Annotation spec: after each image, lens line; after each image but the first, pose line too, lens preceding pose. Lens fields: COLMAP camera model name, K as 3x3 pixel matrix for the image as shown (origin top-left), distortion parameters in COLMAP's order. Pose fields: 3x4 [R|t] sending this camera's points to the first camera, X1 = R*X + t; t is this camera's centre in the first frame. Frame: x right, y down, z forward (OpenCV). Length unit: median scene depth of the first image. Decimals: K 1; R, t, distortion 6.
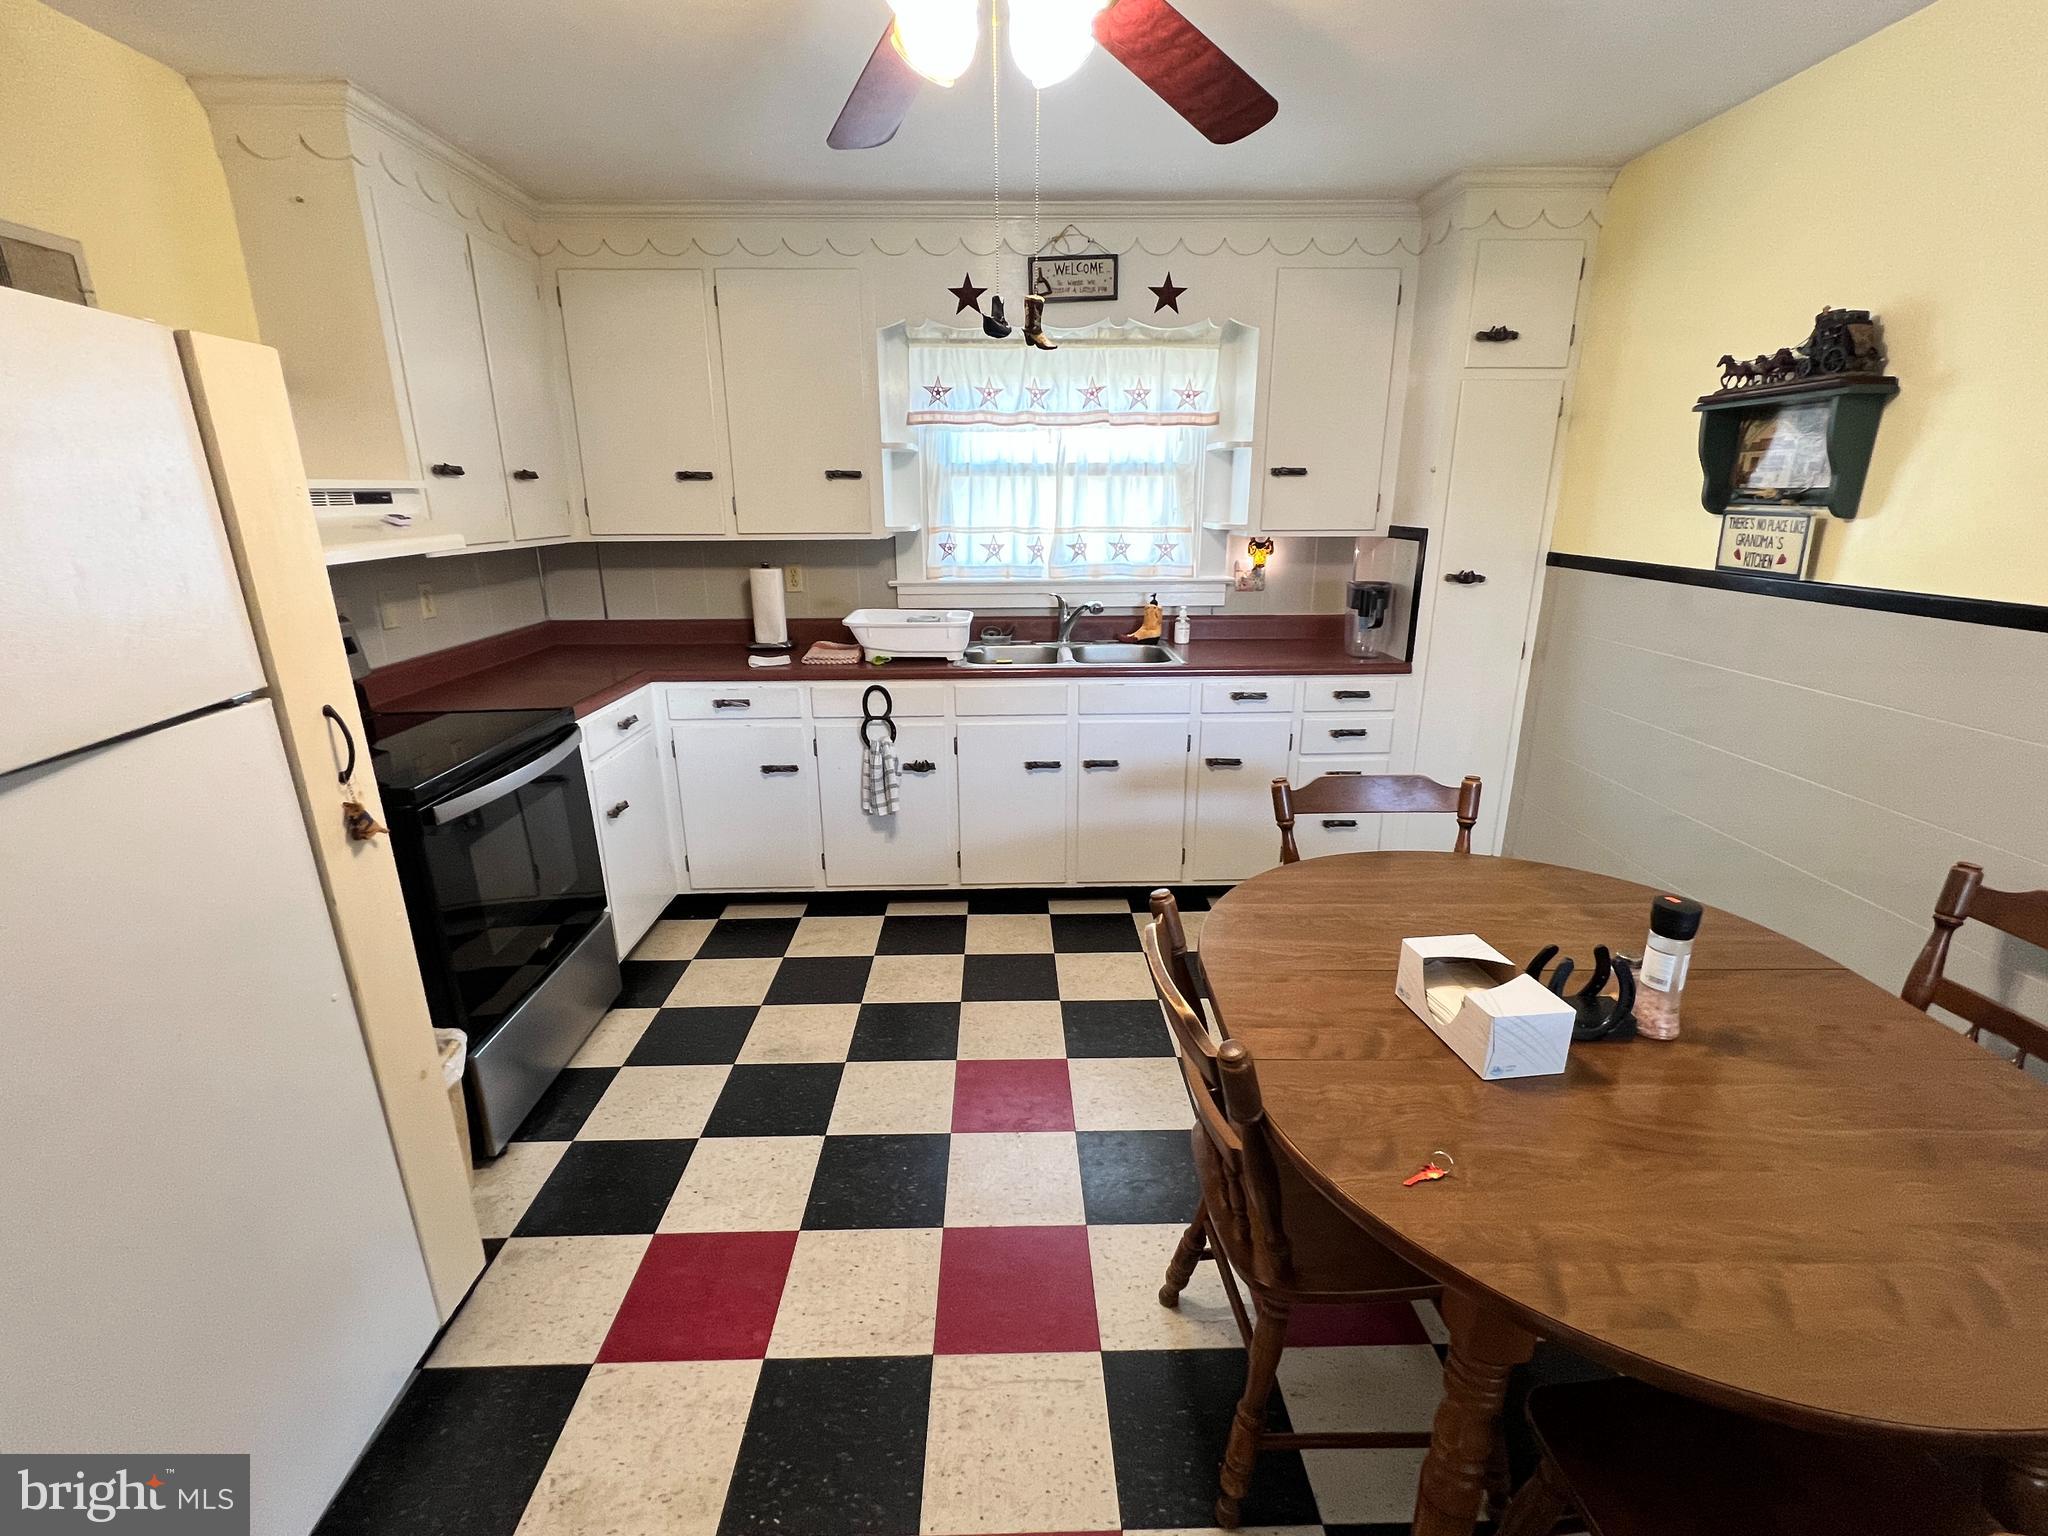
lens RADIAL K [[918.5, 0, 1016.9], [0, 918.5, 775.8], [0, 0, 1]] dist [-0.000524, -0.000585]
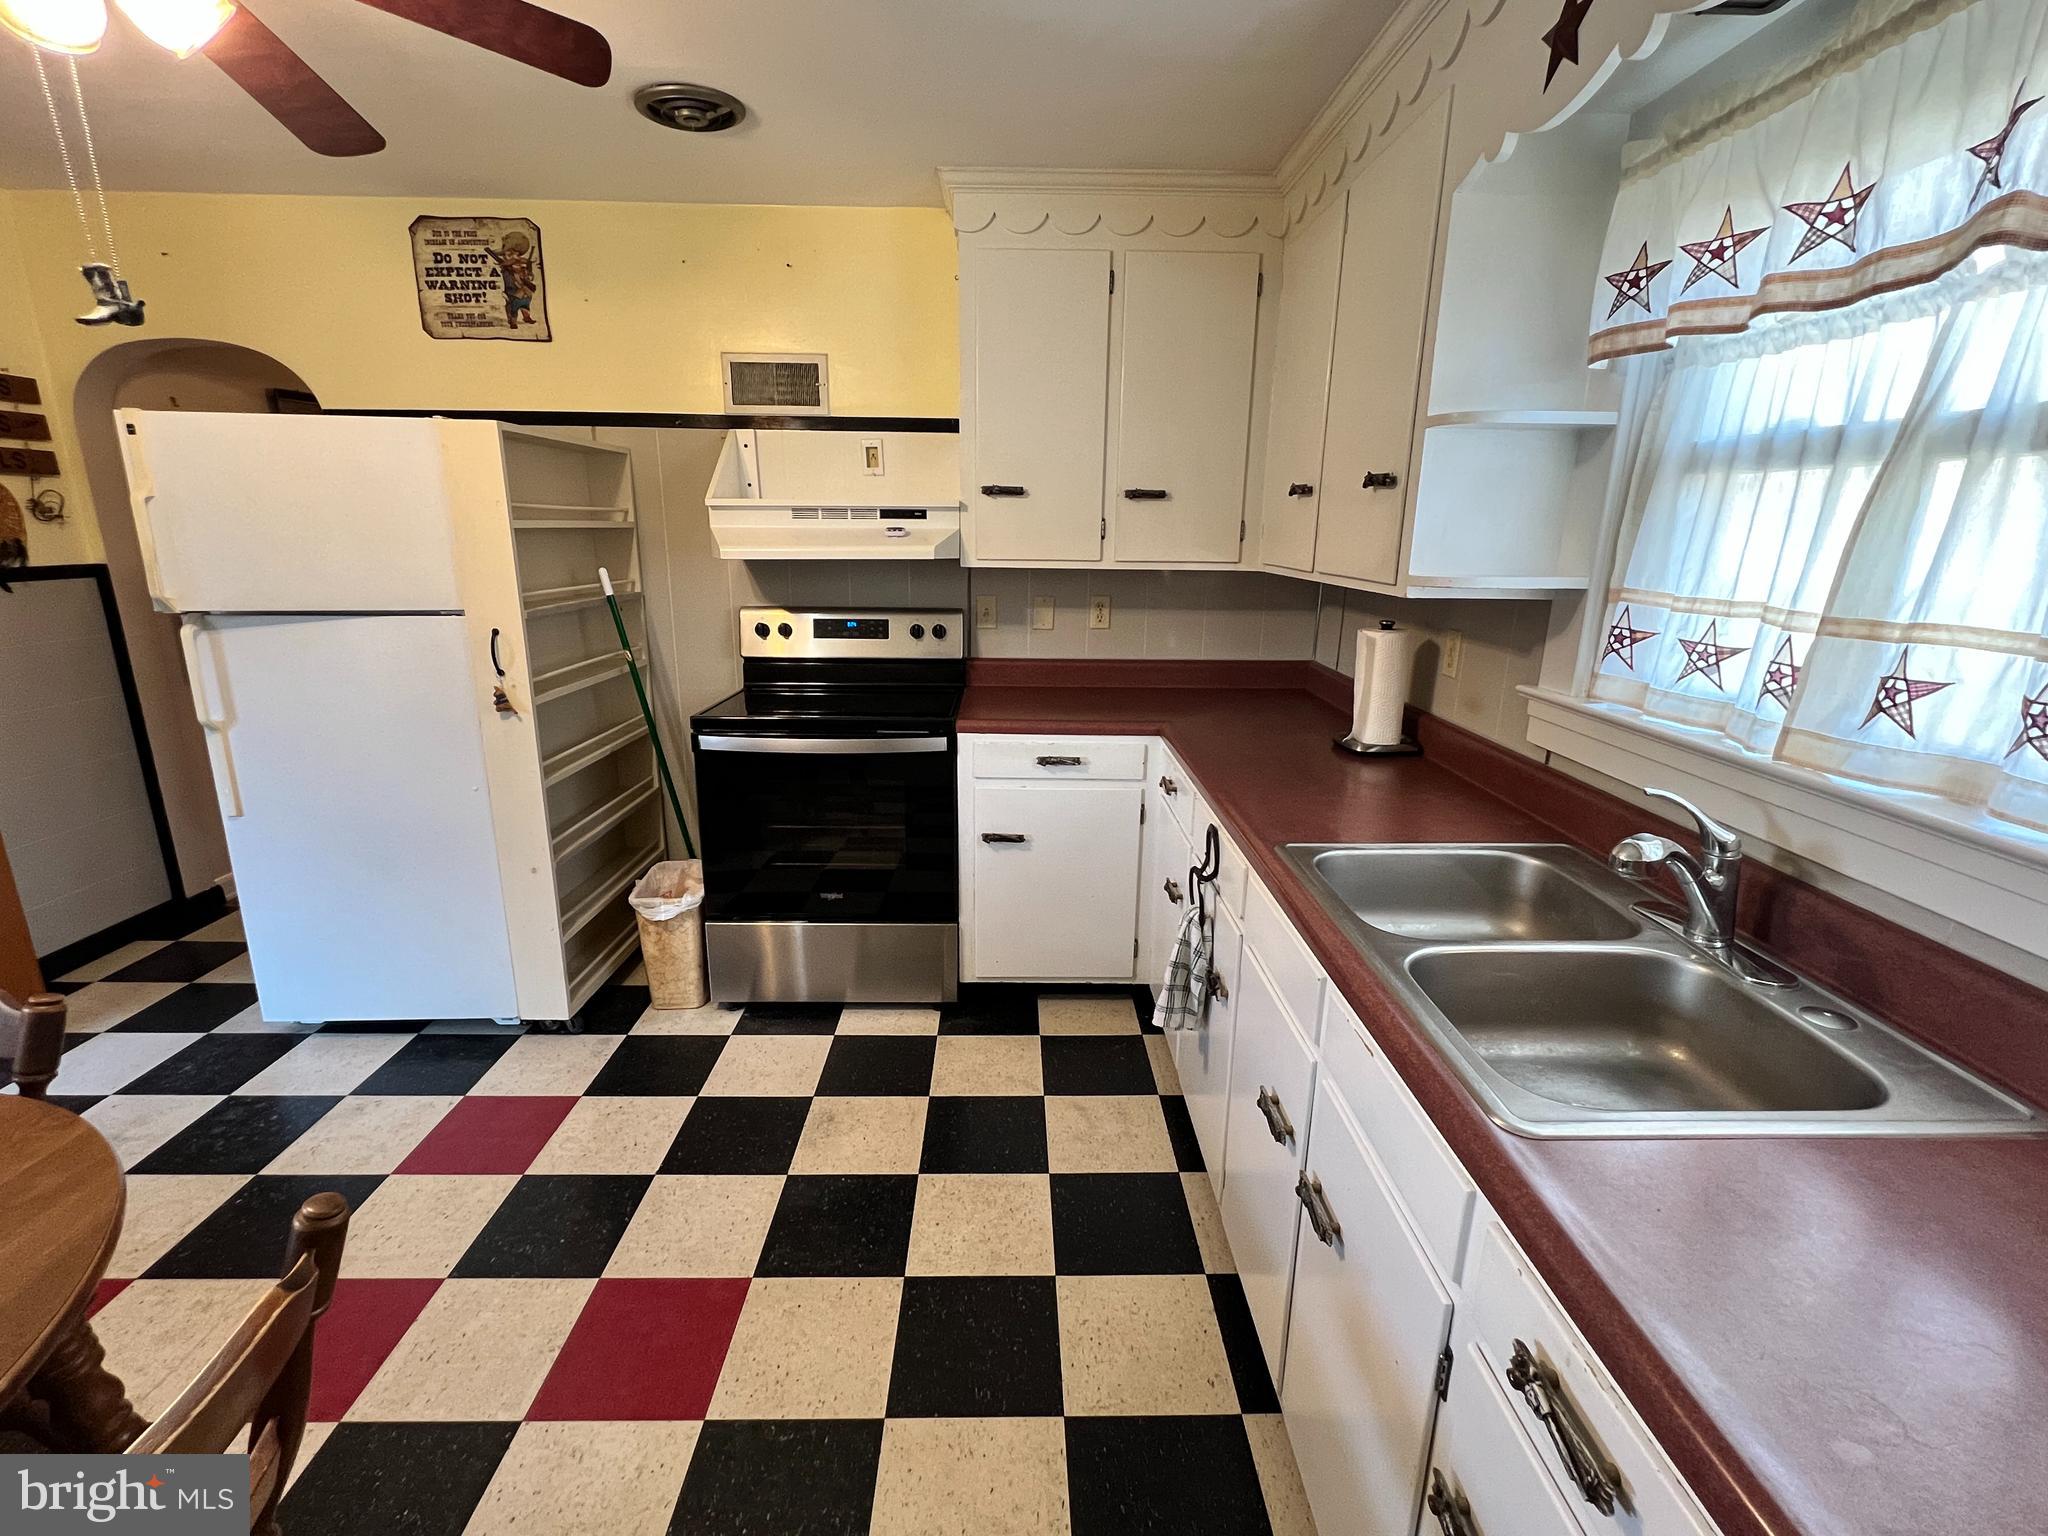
lens RADIAL K [[918.5, 0, 1034.2], [0, 918.5, 773.4], [0, 0, 1]] dist [-0.000524, -0.000585]
pose [[0.007537, 0.267826, -0.963438, 0.465116], [-0.304609, 0.918291, 0.252893, -0.273319], [0.952448, 0.291566, 0.088503, 0.909128]]
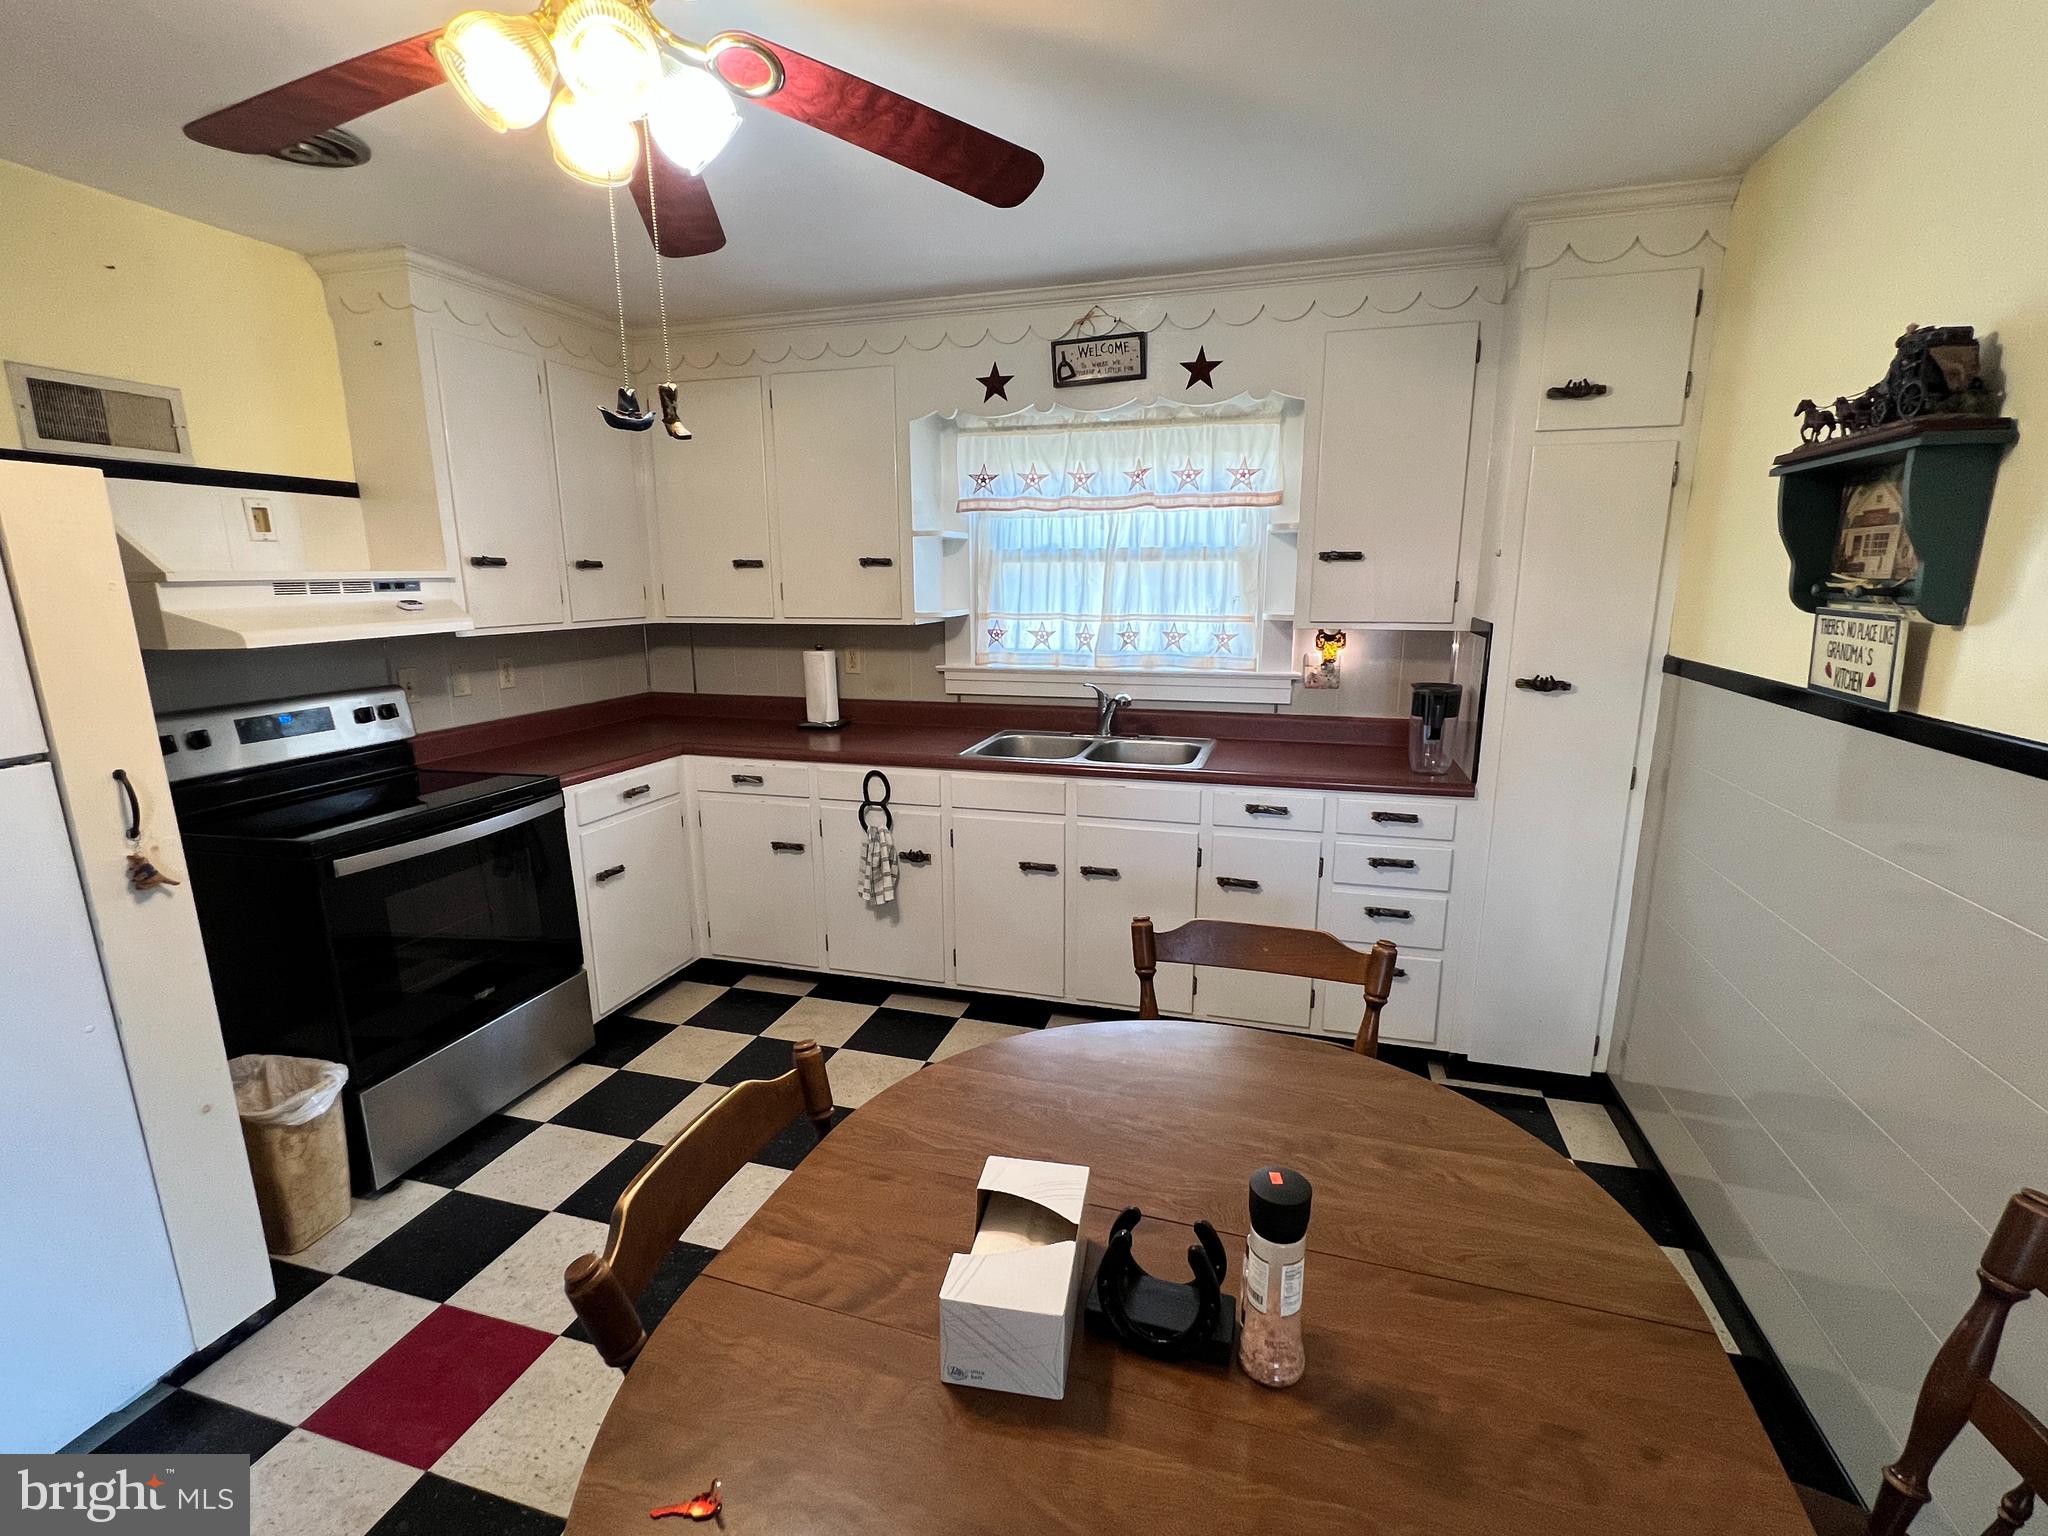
lens RADIAL K [[918.5, 0, 1015.1], [0, 918.5, 775.1], [0, 0, 1]] dist [-0.000524, -0.000585]
pose [[0.952031, 0.064493, -0.299129, 0.314744], [-0.088717, 0.993726, -0.068107, -0.044006], [0.292860, 0.091378, 0.951779, 0.115432]]
